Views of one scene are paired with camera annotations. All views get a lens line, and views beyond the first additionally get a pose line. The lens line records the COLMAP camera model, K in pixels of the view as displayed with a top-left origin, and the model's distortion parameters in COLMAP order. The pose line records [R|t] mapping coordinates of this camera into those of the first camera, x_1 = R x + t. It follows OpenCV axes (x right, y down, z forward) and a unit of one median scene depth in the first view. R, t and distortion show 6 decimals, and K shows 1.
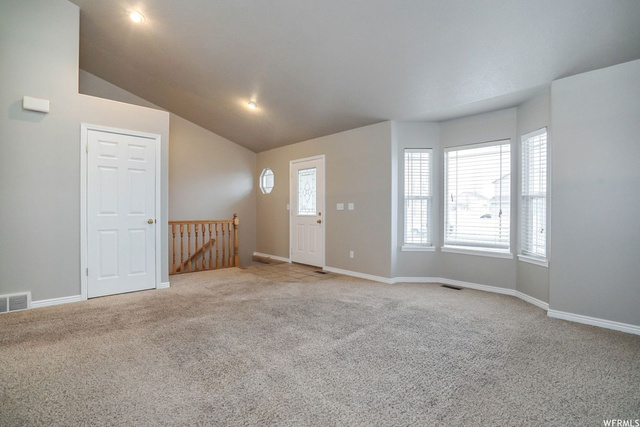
lens RADIAL K [[302.3, 0, 320.0], [0, 302.3, 213.5], [0, 0, 1]] dist [-0.041360, 0.000870]
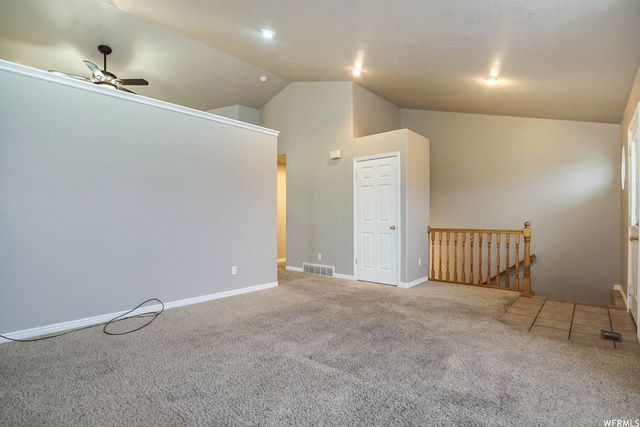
lens RADIAL K [[316.9, 0, 320.0], [0, 316.9, 213.5], [0, 0, 1]] dist [-0.002202, 0.000117]
pose [[0.093565, -0.020030, -0.995412, 0.700702], [-0.008121, 0.999749, -0.020880, 0.000566], [0.995580, 0.010037, 0.093379, 0.641999]]
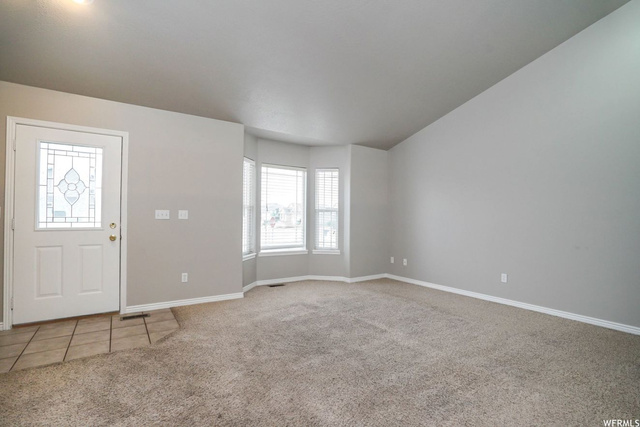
lens RADIAL K [[302.3, 0, 320.0], [0, 302.3, 213.5], [0, 0, 1]] dist [-0.041360, 0.000870]
pose [[0.153551, 0.010983, 0.988080, -0.791159], [0.002171, 0.999932, -0.011452, -0.022050], [-0.988138, 0.003903, 0.153517, 0.737395]]
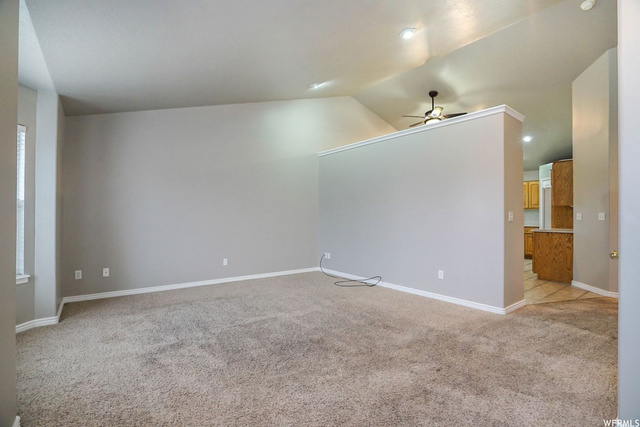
lens RADIAL K [[302.3, 0, 320.0], [0, 302.3, 213.5], [0, 0, 1]] dist [-0.041360, 0.000870]
pose [[-0.995424, -0.008285, 0.095201, -0.186651], [-0.007754, 0.999952, 0.005945, -0.033841], [-0.095246, 0.005180, -0.995440, 1.568818]]
